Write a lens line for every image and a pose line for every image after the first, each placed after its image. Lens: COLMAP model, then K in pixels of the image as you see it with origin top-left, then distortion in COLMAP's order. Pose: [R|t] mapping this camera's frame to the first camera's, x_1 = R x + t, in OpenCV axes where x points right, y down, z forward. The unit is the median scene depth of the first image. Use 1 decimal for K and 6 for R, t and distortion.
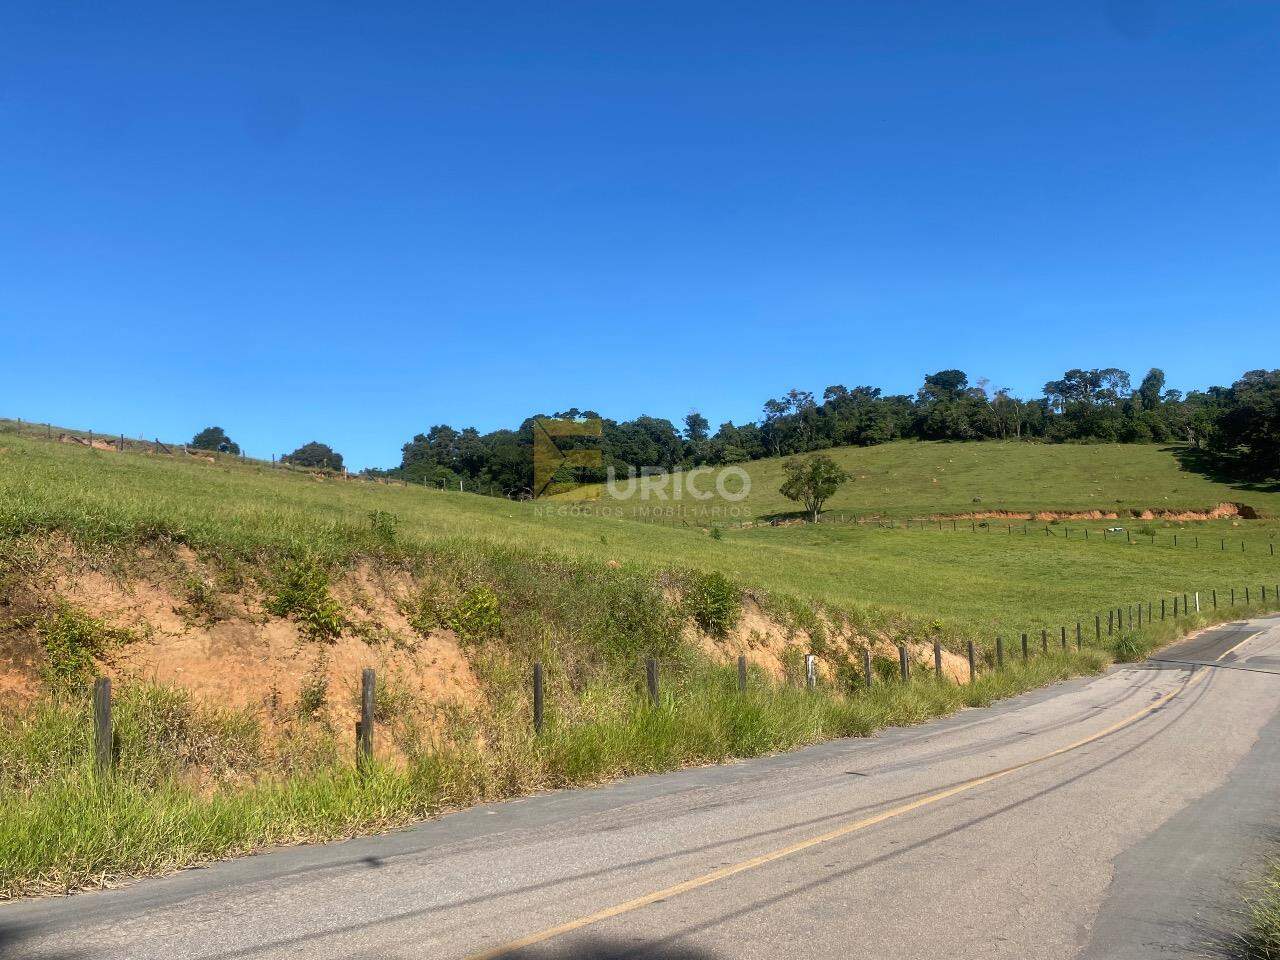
lens RADIAL K [[995.5, 0, 640.0], [0, 995.5, 480.0], [0, 0, 1]] dist [0.059953, -0.142753]
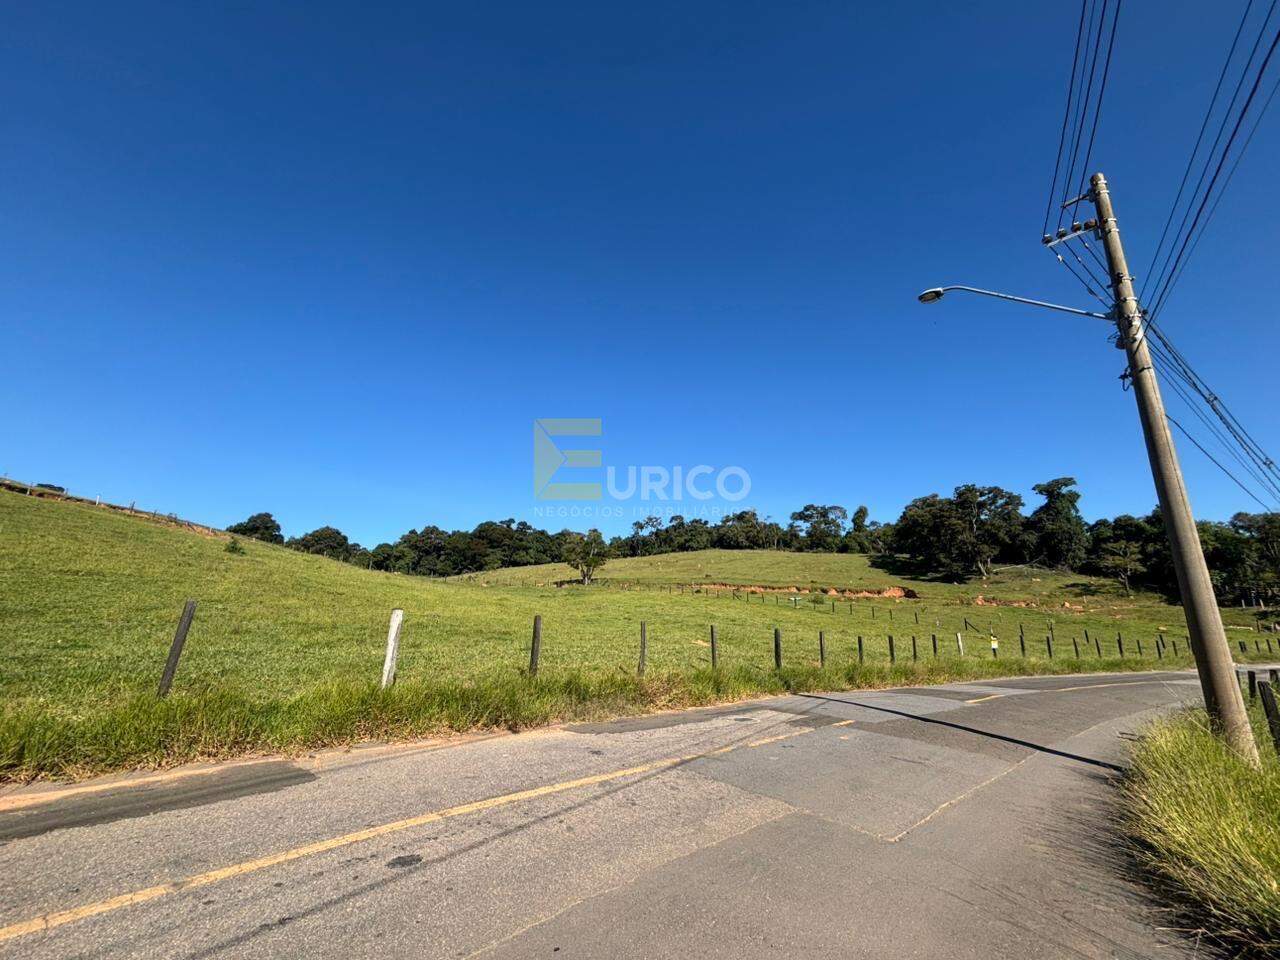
lens RADIAL K [[518.8, 0, 637.1], [0, 518.8, 479.0], [0, 0, 1]] dist [-0.000087, 0.000231]
pose [[0.998154, 0.060368, 0.006637, 0.153828], [-0.057818, 0.978023, -0.200319, 0.025332], [-0.018584, 0.199566, 0.979708, 0.205657]]
